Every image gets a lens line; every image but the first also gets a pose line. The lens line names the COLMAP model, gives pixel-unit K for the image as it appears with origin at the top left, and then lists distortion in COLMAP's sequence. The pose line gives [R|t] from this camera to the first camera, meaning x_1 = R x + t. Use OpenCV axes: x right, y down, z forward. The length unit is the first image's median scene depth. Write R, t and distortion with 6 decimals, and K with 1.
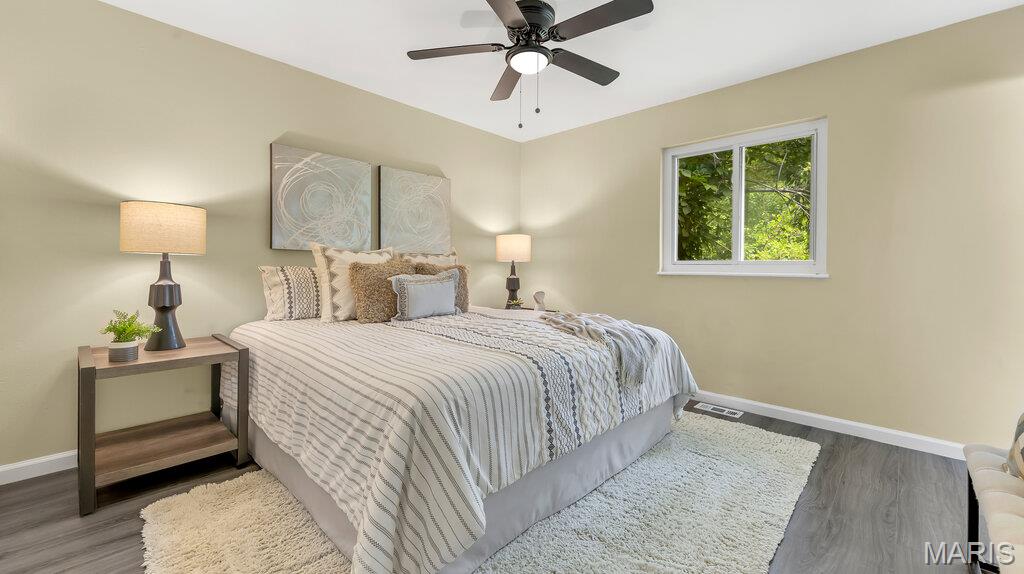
lens RADIAL K [[404.1, 0, 512.7], [0, 404.1, 270.5], [0, 0, 1]] dist [0.001284, 0.000162]
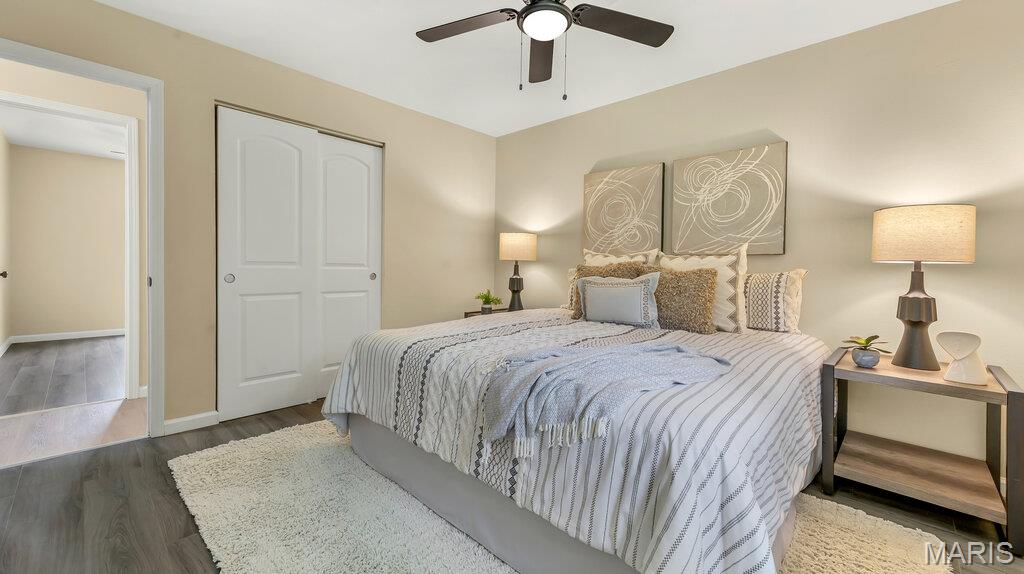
lens RADIAL K [[414.6, 0, 512.0], [0, 414.6, 287.0], [0, 0, 1]] dist [0.001463, 0.000173]
pose [[-0.006553, 0.040604, -0.999154, 0.727351], [-0.029082, 0.998745, 0.040778, 0.000368], [0.999556, 0.029325, -0.005364, 0.745848]]
